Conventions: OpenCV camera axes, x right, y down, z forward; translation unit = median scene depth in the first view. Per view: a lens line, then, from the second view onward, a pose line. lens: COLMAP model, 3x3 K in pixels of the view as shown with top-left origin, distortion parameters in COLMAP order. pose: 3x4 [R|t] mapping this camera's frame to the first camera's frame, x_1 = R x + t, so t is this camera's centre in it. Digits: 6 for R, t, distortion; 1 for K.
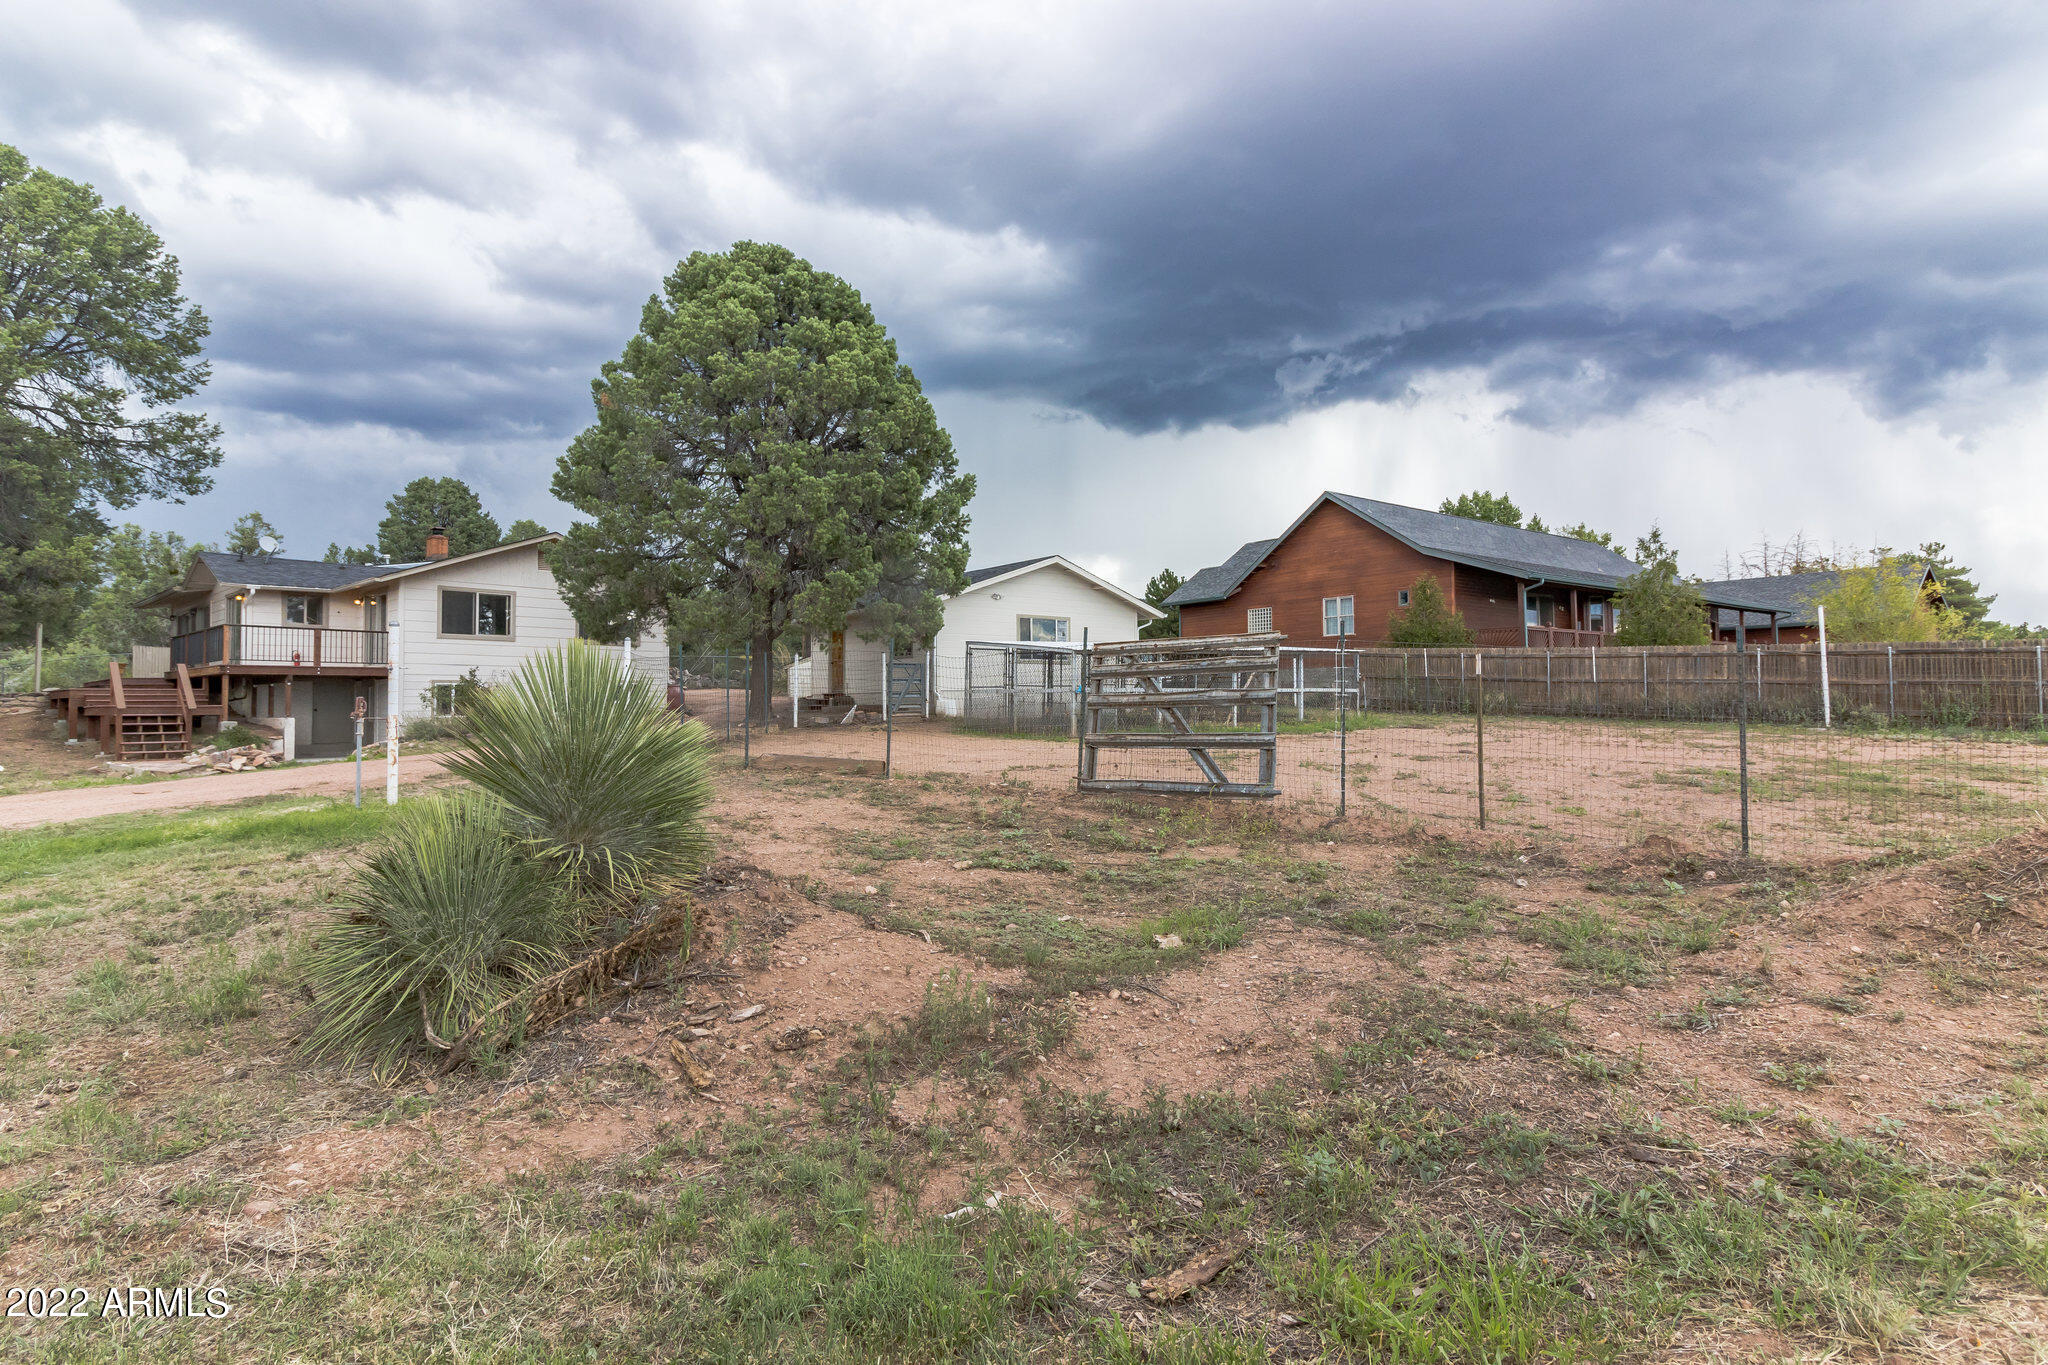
lens RADIAL K [[1041.6, 0, 1021.2], [0, 1041.6, 697.0], [0, 0, 1]] dist [-0.000575, -0.000638]
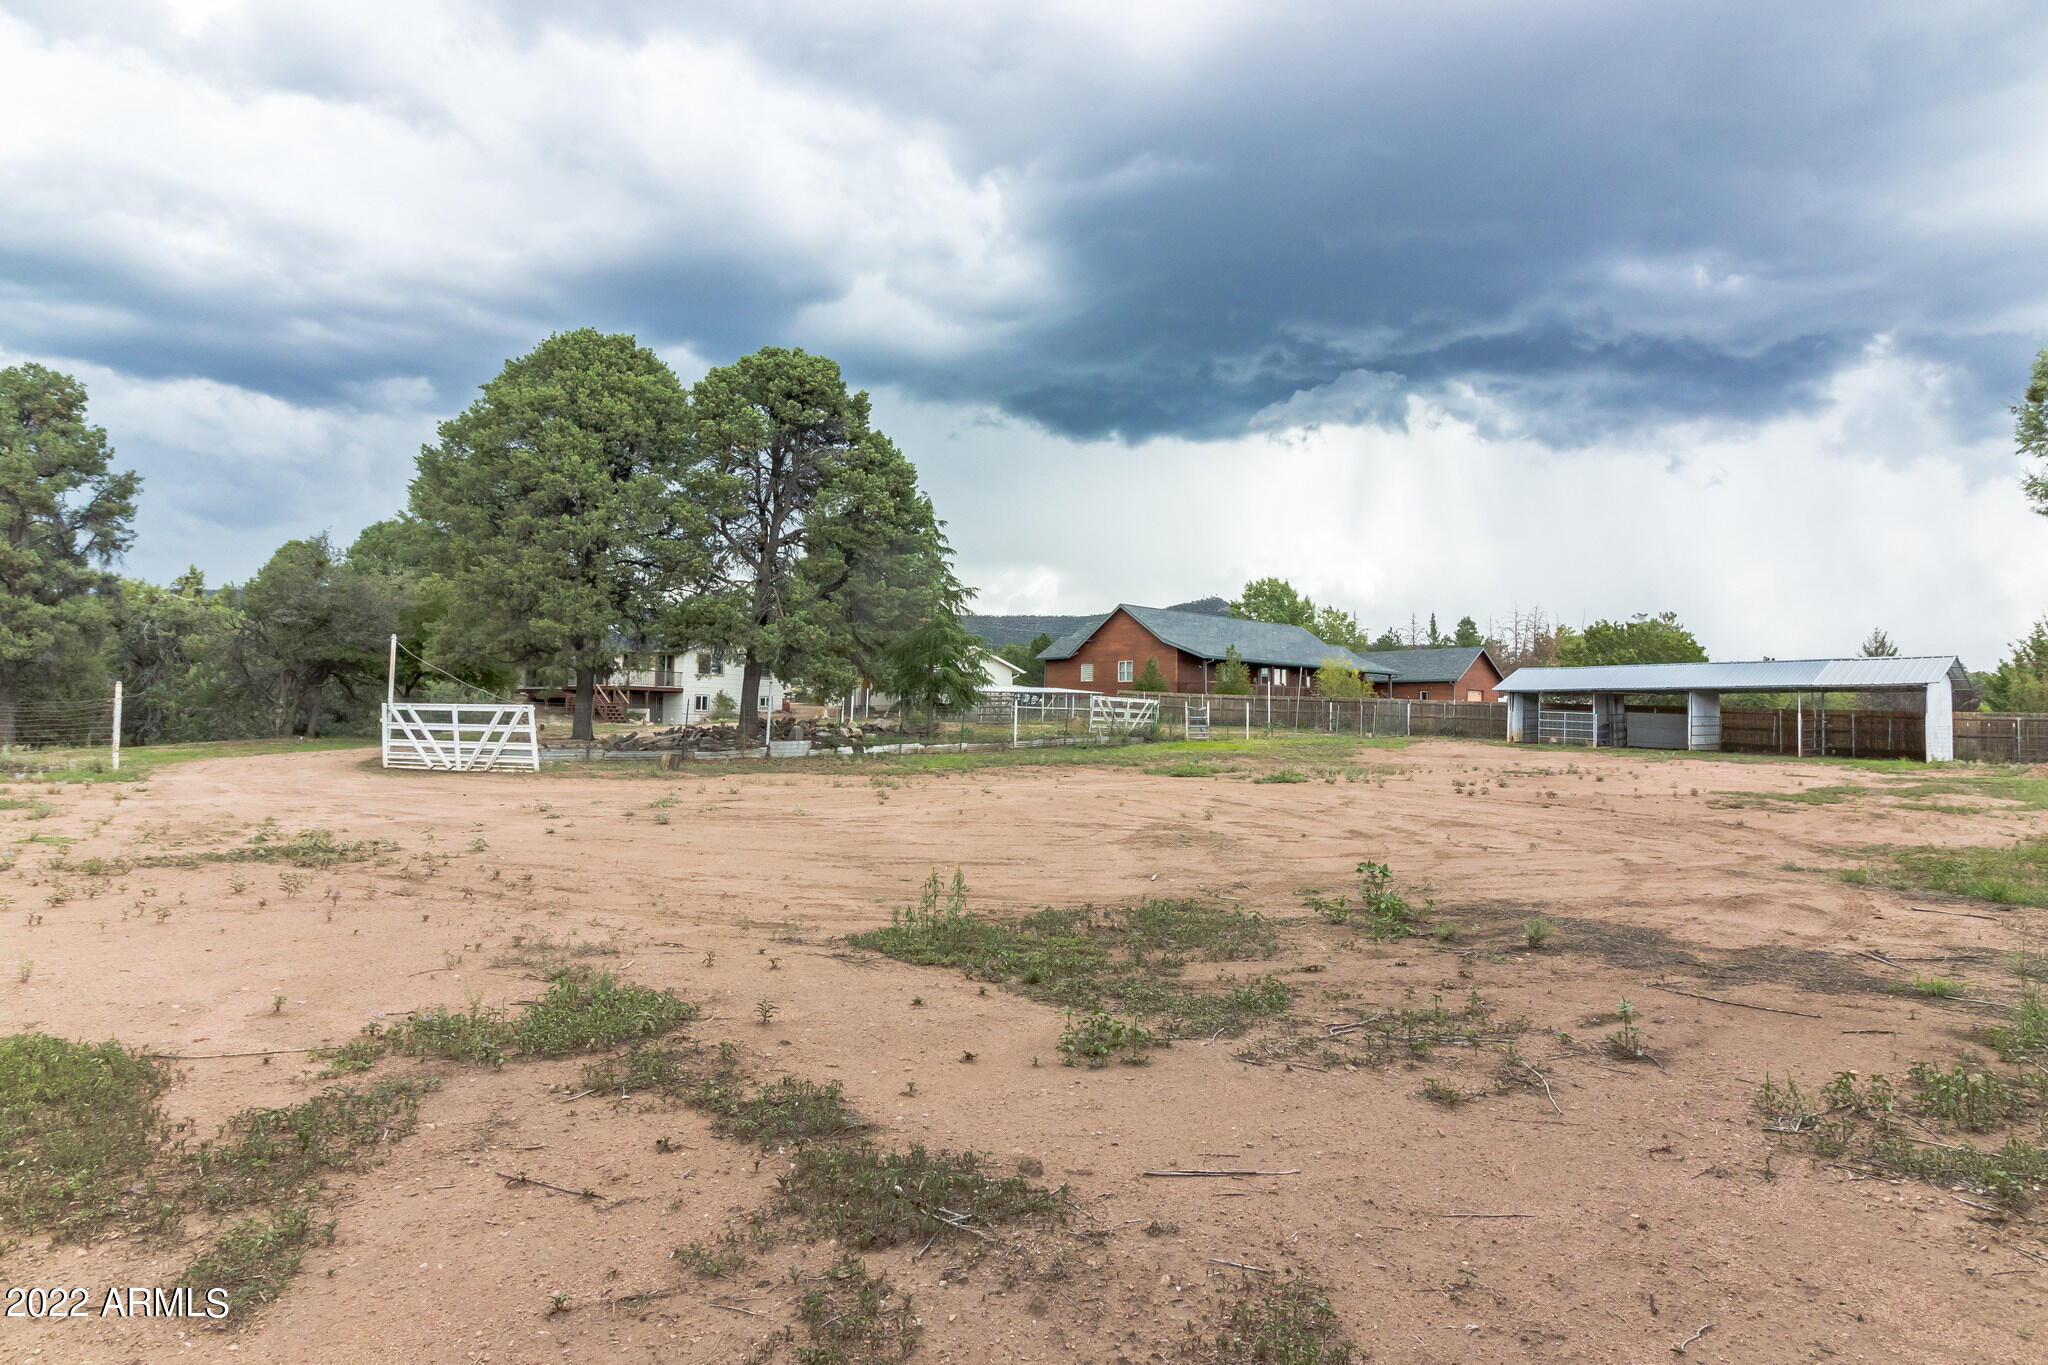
lens RADIAL K [[1041.6, 0, 1021.2], [0, 1041.6, 697.0], [0, 0, 1]] dist [-0.000575, -0.000638]
pose [[0.997711, 0.033493, 0.058738, 0.010943], [-0.033137, 0.999426, -0.007028, -0.011490], [-0.058940, 0.005065, 0.998249, -0.741913]]
